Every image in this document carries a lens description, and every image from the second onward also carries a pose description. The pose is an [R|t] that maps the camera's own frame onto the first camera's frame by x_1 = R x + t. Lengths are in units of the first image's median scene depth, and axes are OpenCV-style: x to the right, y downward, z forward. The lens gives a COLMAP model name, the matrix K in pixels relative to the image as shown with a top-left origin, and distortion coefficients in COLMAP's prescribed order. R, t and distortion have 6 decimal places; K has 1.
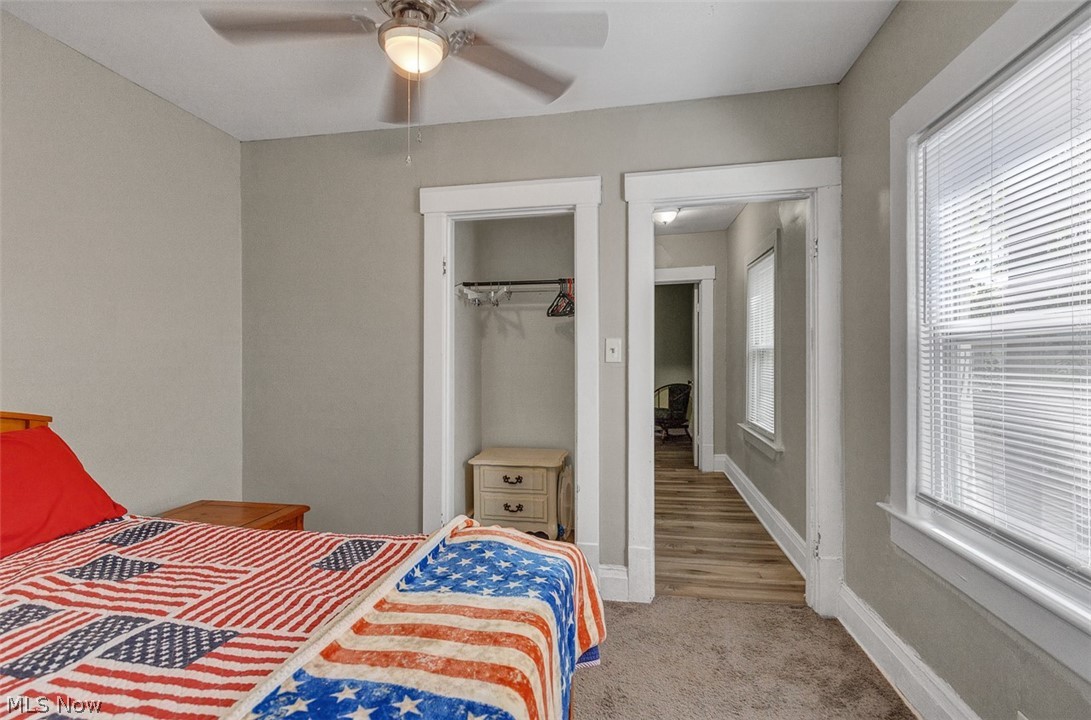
lens RADIAL K [[495.2, 0, 543.9], [0, 495.2, 355.9], [0, 0, 1]] dist [0.011193, -0.002756]
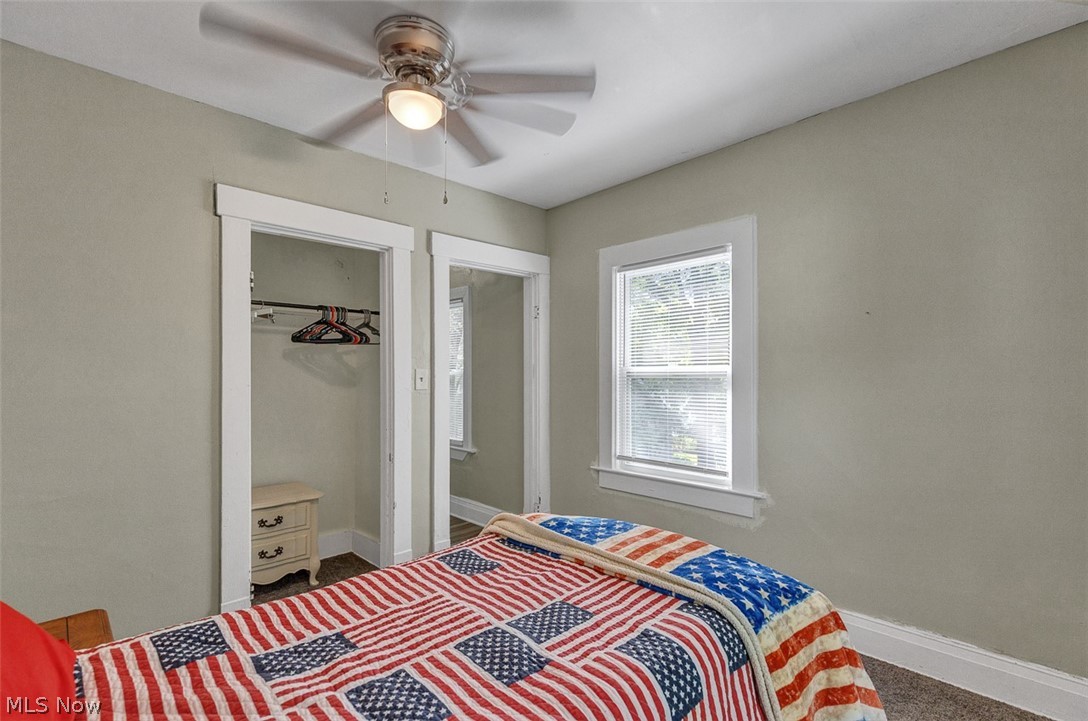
lens RADIAL K [[493.9, 0, 536.8], [0, 493.9, 368.7], [0, 0, 1]] dist [0.011193, -0.002756]
pose [[0.590504, 0.009054, 0.806984, -0.955148], [0.002658, 0.999910, -0.013163, -0.029378], [-0.807031, 0.009918, 0.590426, 0.141303]]
